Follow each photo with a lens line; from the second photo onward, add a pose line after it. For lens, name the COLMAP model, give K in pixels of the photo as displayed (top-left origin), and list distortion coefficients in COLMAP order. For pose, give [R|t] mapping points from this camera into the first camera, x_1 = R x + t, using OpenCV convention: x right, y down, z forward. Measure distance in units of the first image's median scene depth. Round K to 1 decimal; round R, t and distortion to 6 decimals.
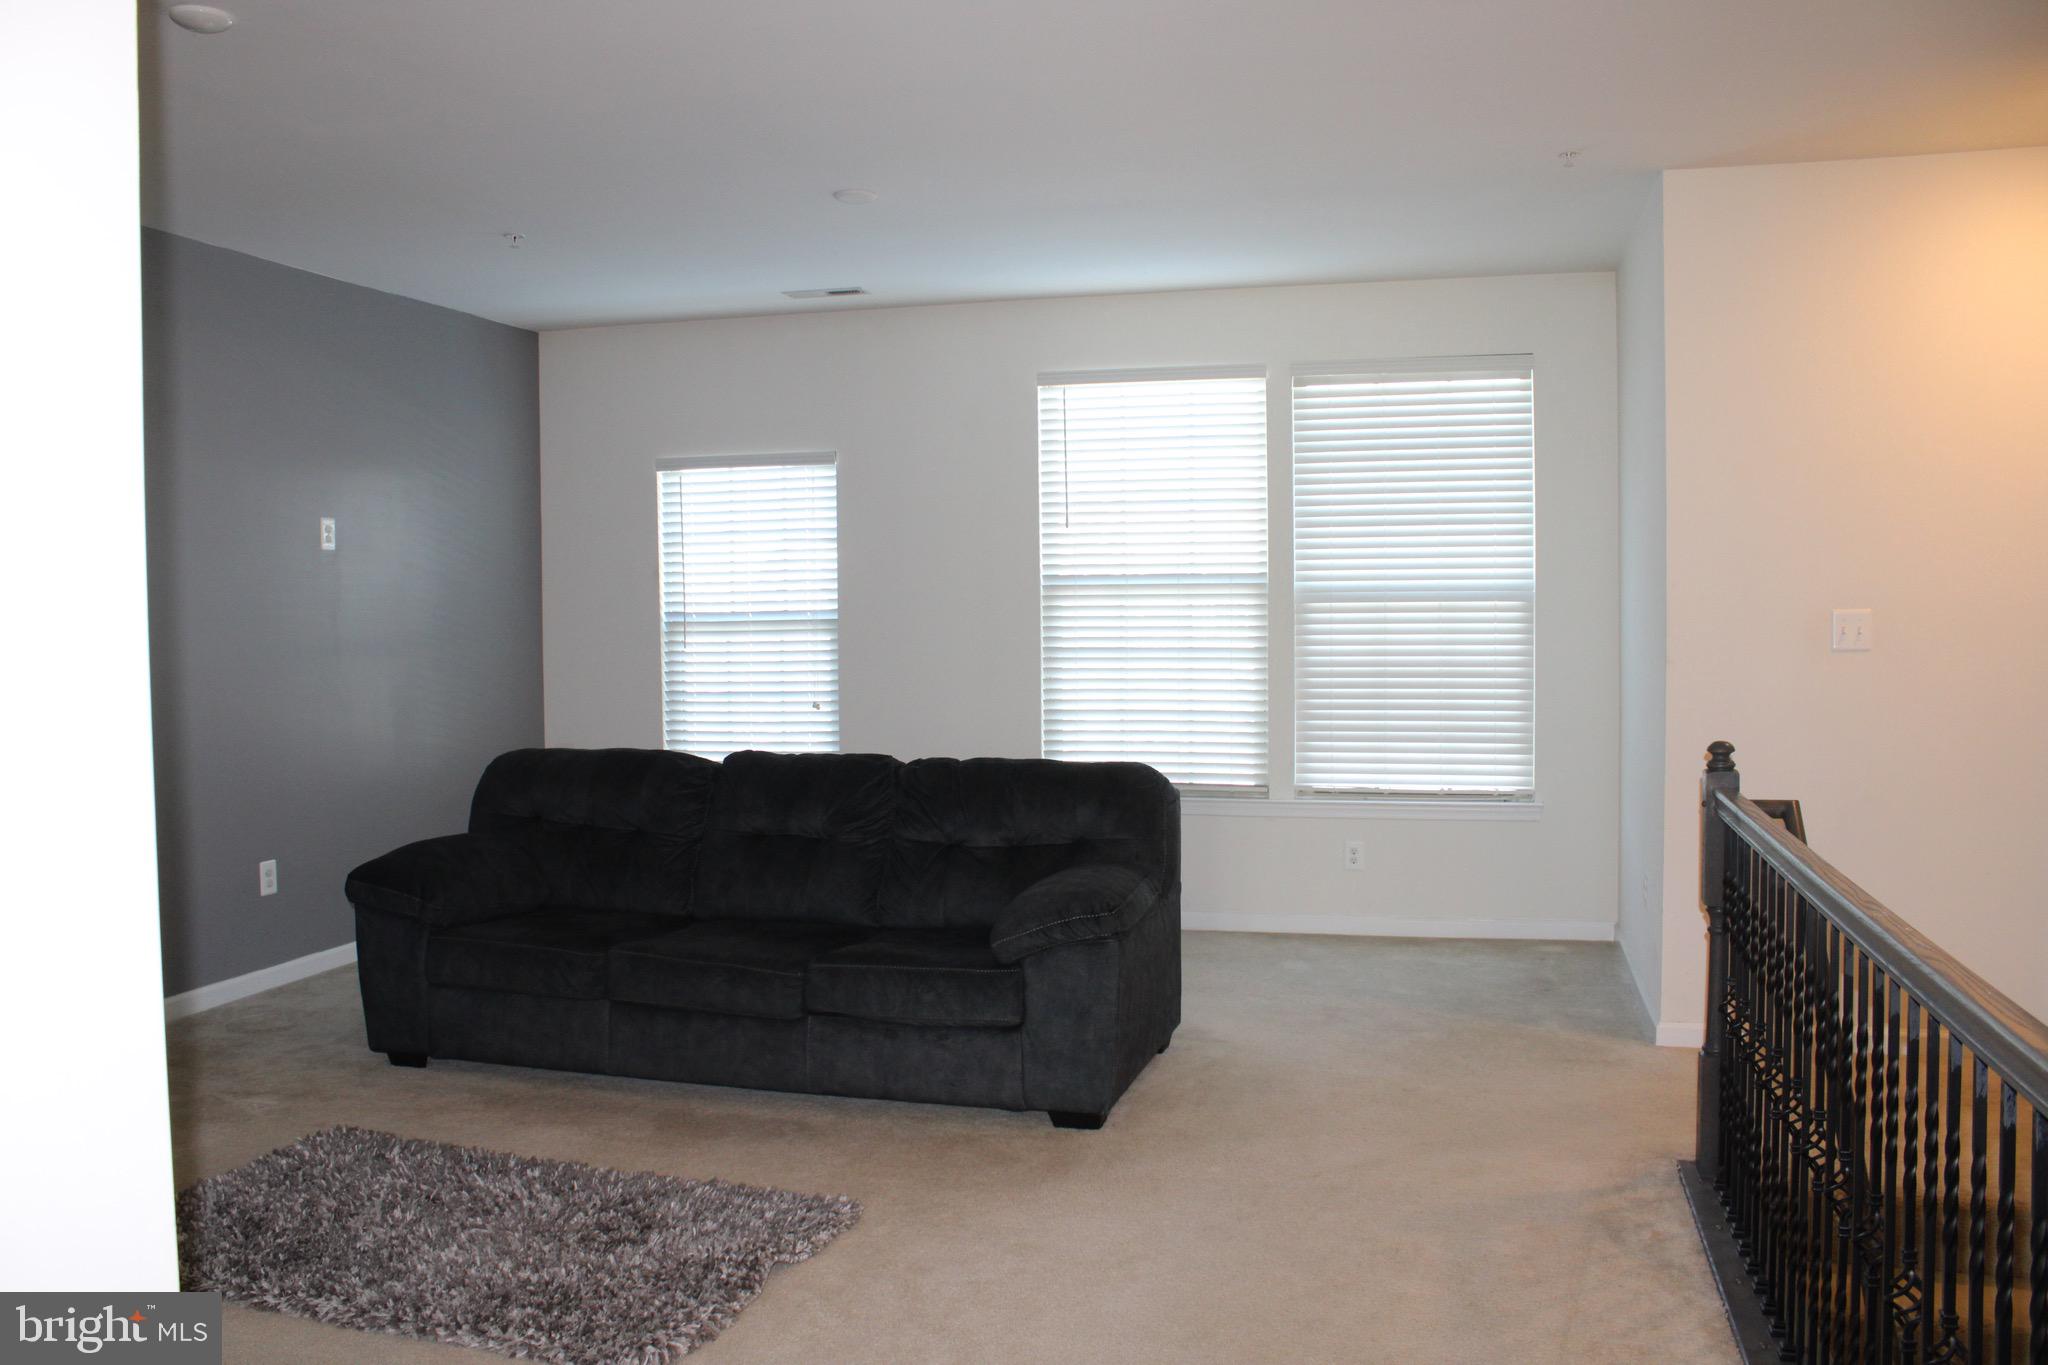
lens RADIAL K [[1728.2, 0, 1024.0], [0, 1728.2, 682.5], [0, 0, 1]] dist [-0.086570, 0.173622]
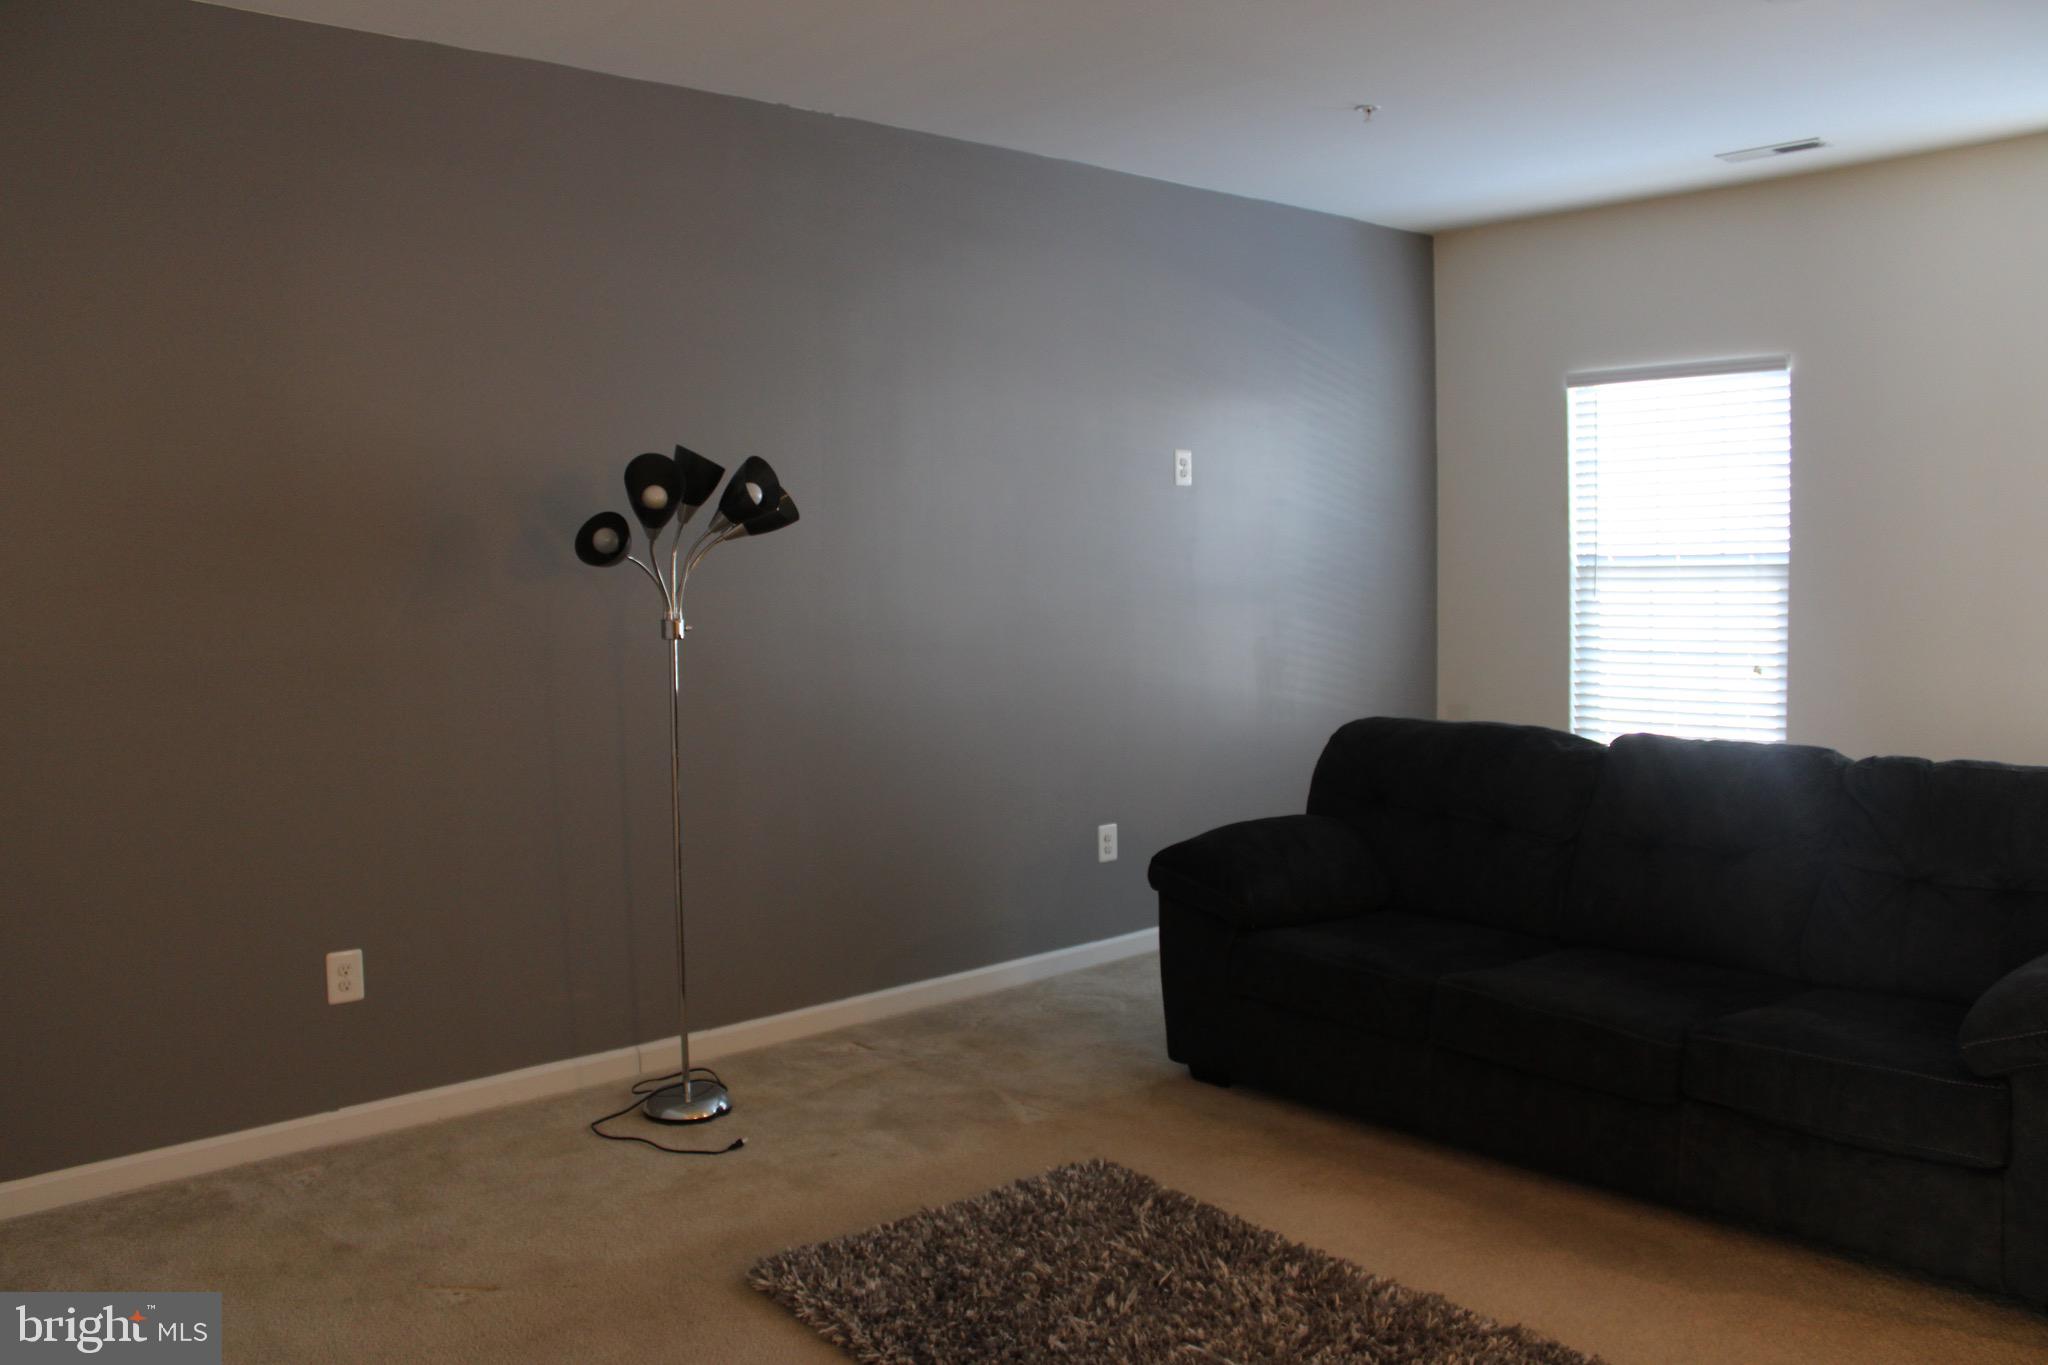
lens RADIAL K [[1699.6, 0, 1024.0], [0, 1699.6, 682.5], [0, 0, 1]] dist [-0.175567, 0.166082]
pose [[0.842973, 0.036764, -0.536697, 0.007237], [-0.017194, 0.998994, 0.041426, -0.009462], [0.537680, -0.025693, 0.842757, 0.210575]]
